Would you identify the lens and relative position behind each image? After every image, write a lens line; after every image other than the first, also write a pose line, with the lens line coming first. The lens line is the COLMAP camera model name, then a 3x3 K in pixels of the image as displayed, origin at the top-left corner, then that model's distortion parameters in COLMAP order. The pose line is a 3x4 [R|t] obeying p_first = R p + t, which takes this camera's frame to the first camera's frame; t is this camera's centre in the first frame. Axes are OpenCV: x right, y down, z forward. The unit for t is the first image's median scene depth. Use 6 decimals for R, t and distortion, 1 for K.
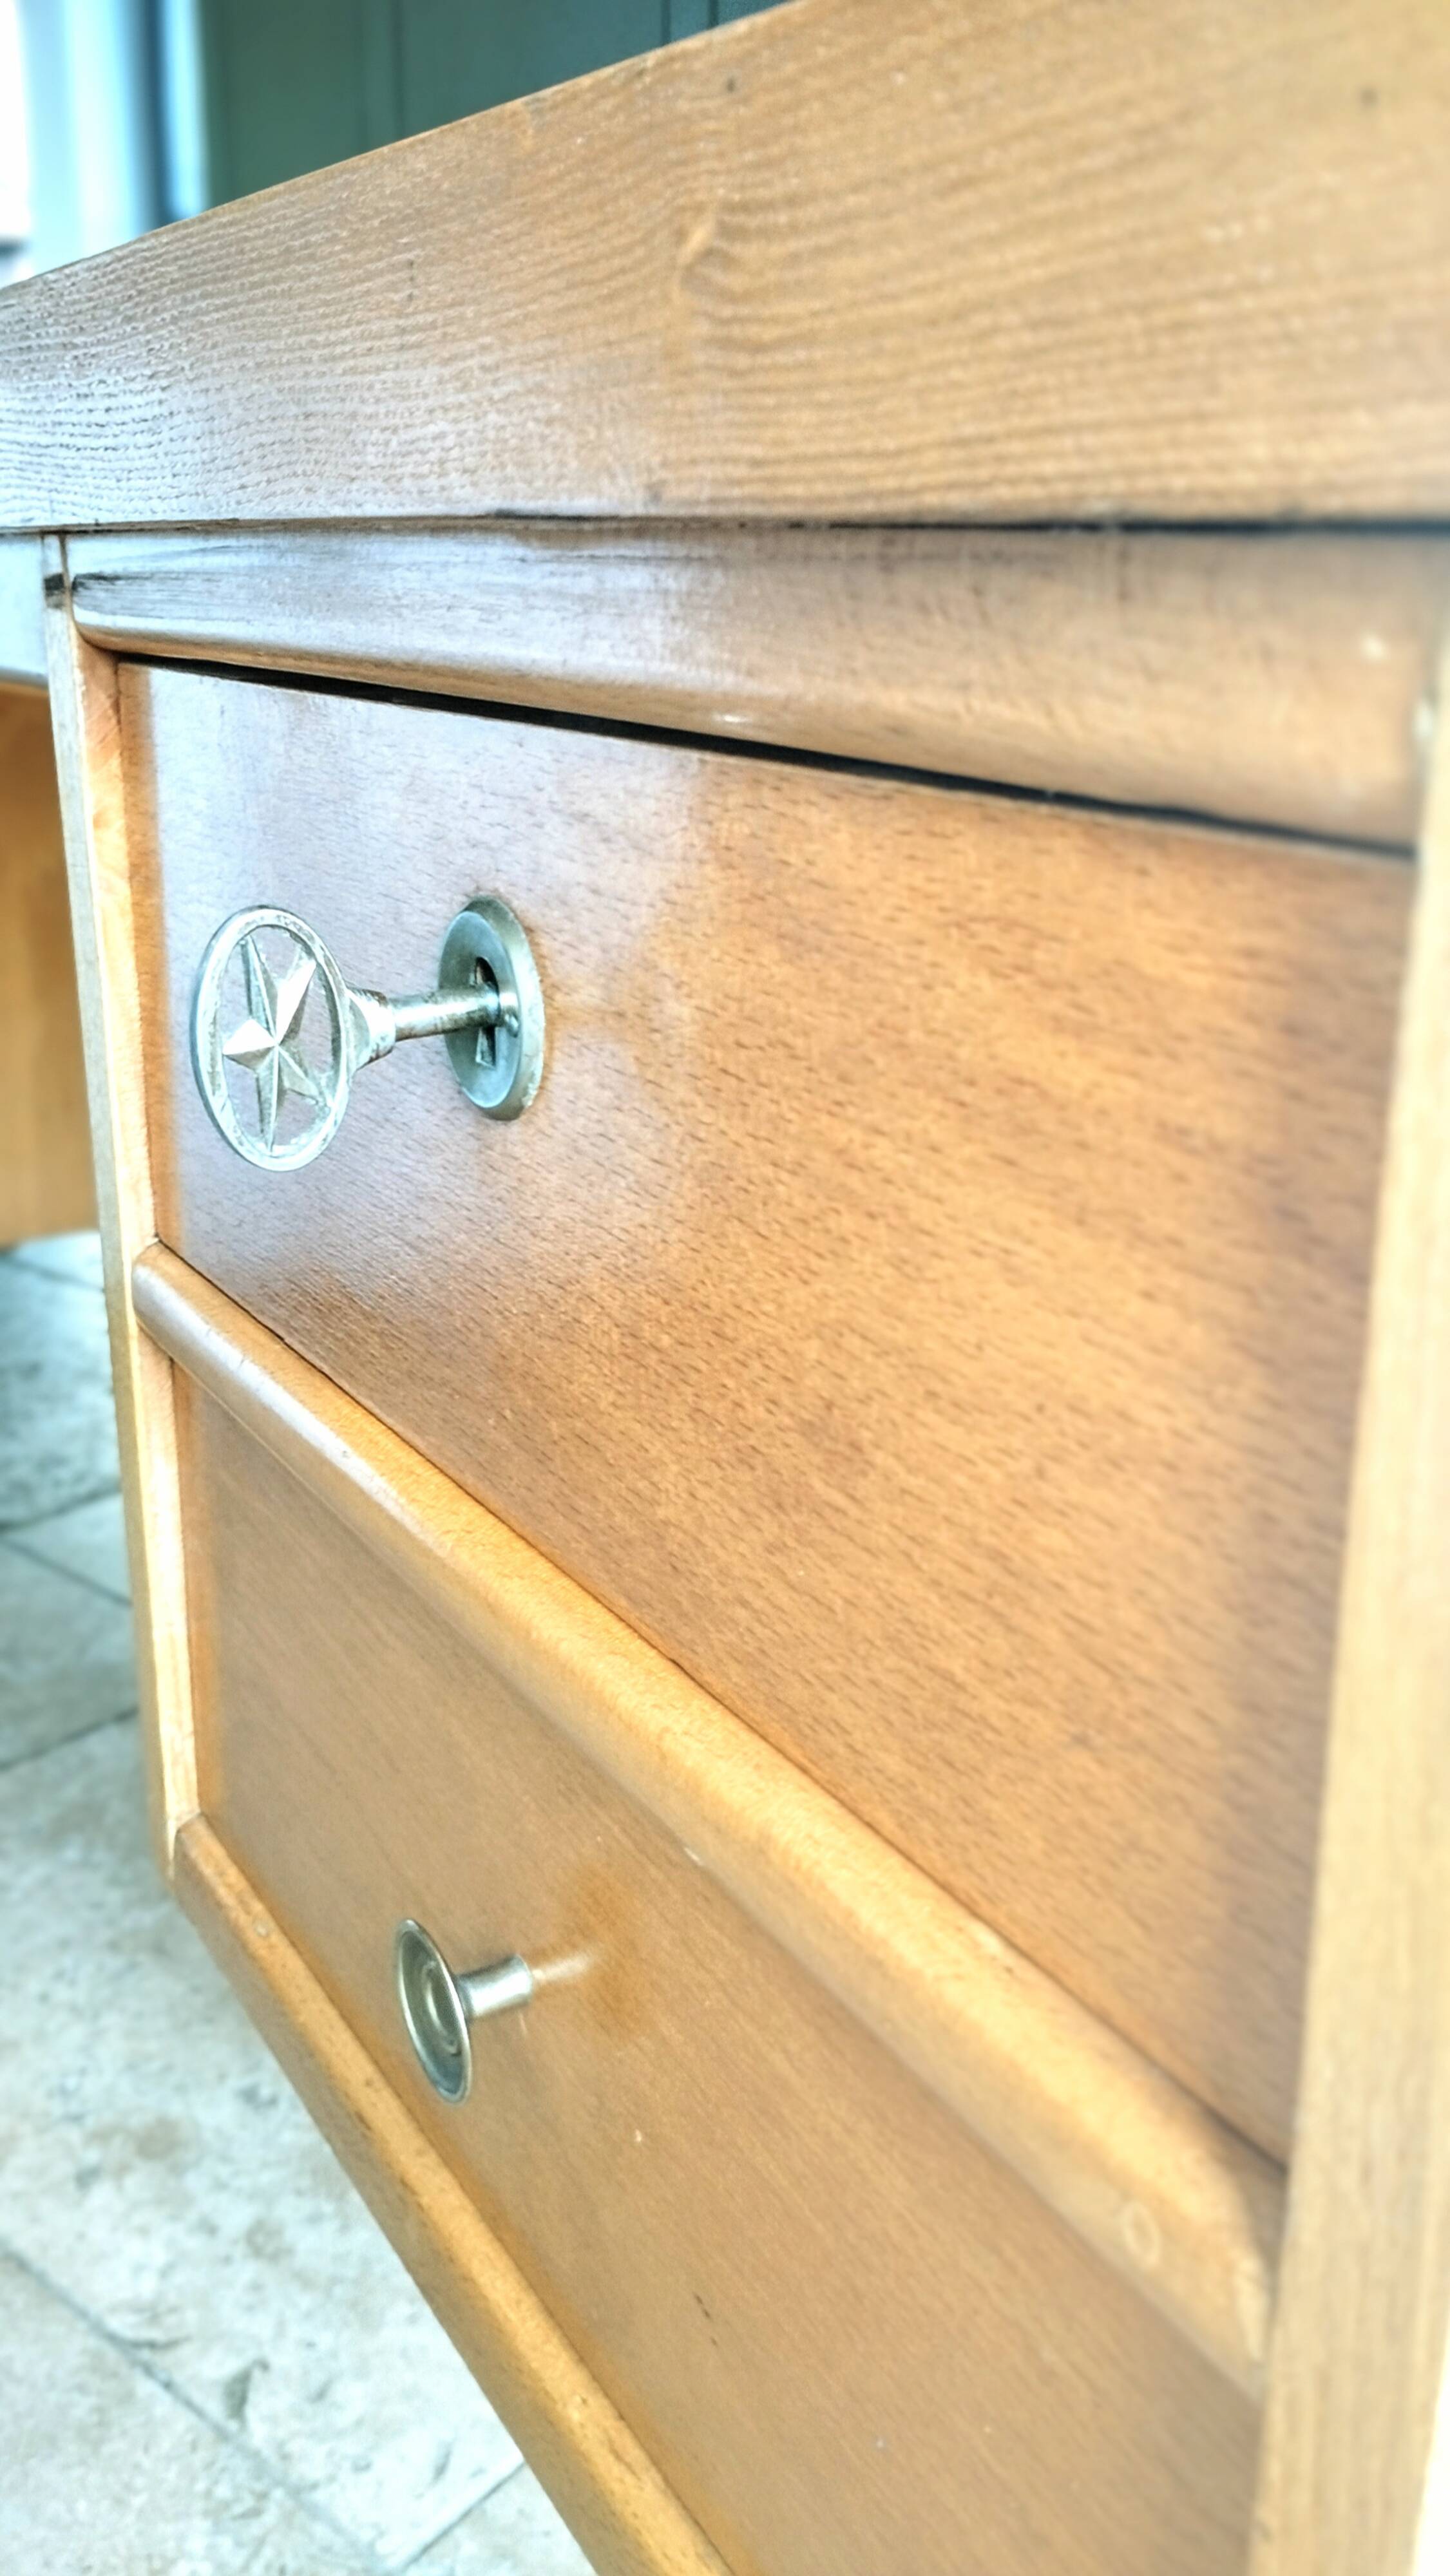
lens RADIAL K [[2166.9, 0, 725.0], [0, 2166.9, 1288.0], [0, 0, 1]] dist [0.062539, -0.102952]
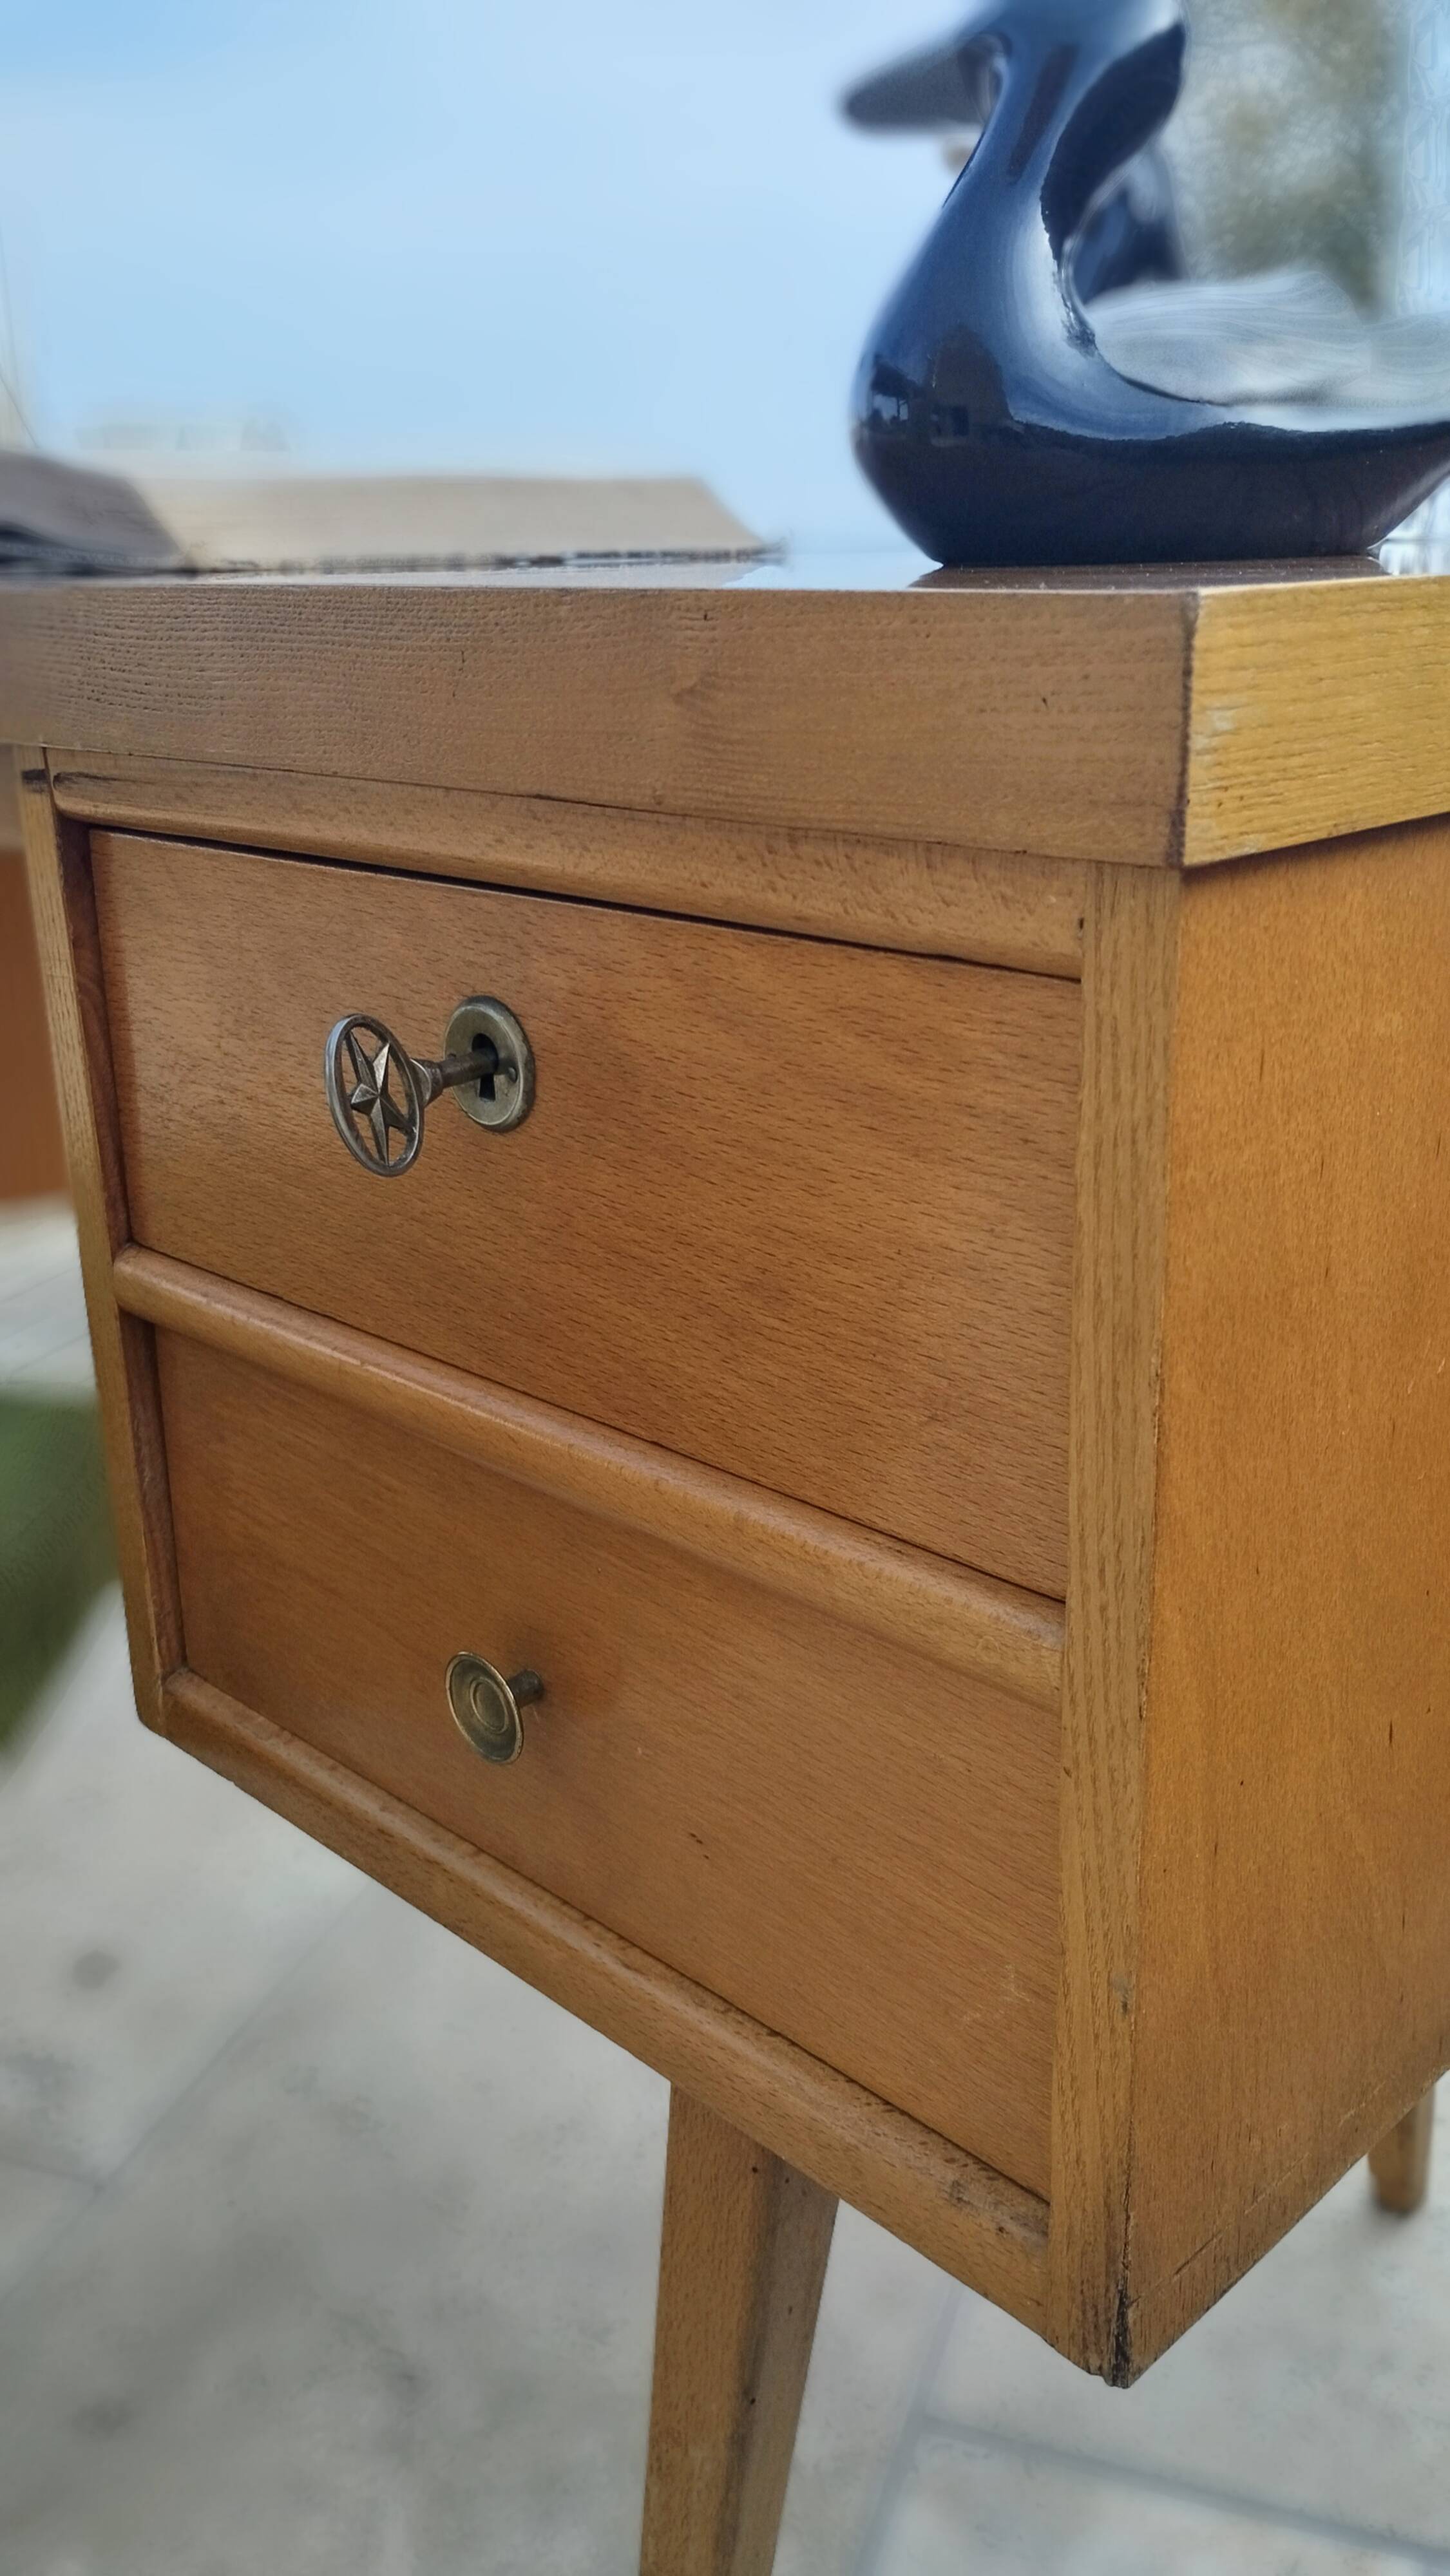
lens RADIAL K [[2166.9, 0, 725.0], [0, 2166.9, 1288.0], [0, 0, 1]] dist [0.062539, -0.102952]
pose [[0.968864, -0.112786, 0.220411, -0.420924], [0.108982, 0.993609, 0.029386, 0.012178], [-0.222317, -0.004450, 0.974964, -0.833953]]
